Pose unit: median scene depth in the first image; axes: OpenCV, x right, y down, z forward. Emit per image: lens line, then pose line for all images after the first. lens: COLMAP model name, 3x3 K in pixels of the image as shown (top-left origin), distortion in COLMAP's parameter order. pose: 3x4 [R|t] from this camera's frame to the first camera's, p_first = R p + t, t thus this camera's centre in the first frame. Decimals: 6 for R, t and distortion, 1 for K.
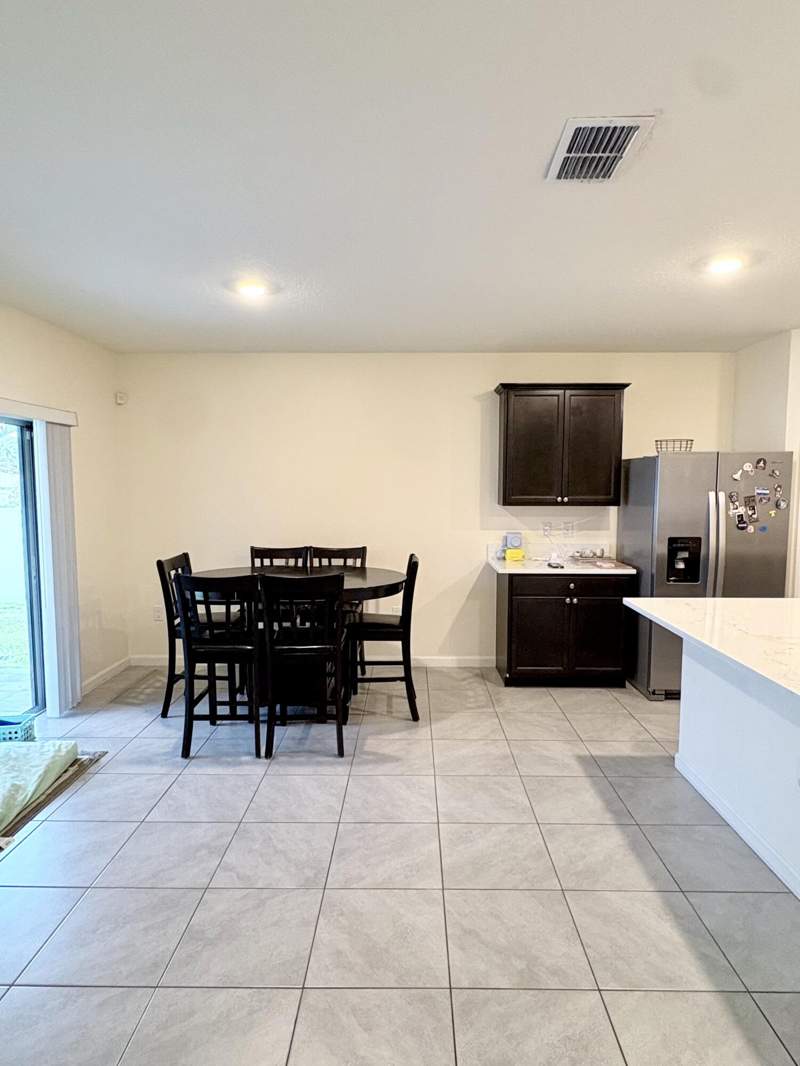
lens RADIAL K [[611.6, 0, 403.9], [0, 611.6, 531.3], [0, 0, 1]] dist [0.004193, 0.002087]
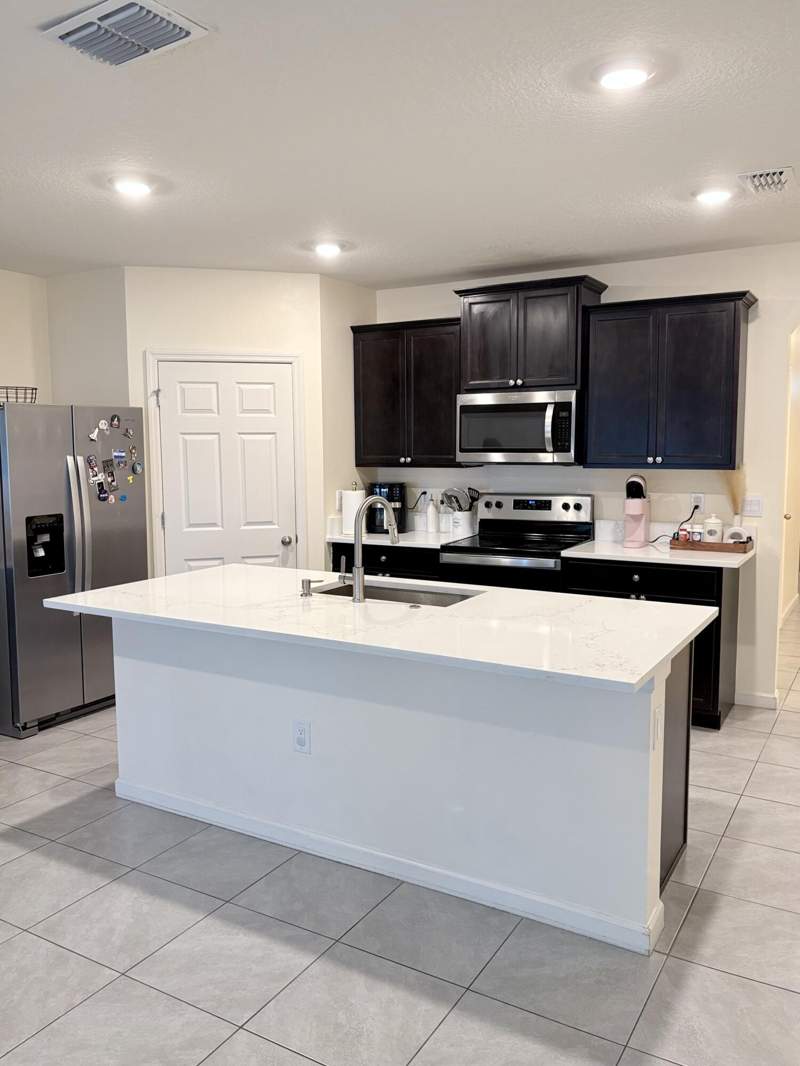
lens RADIAL K [[849.4, 0, 398.8], [0, 849.4, 537.0], [0, 0, 1]] dist [0.098139, -0.042062]
pose [[0.501959, -0.106977, 0.858250, -0.336717], [0.073322, 0.994012, 0.081016, -0.025059], [-0.861778, 0.022262, 0.506797, 0.087367]]
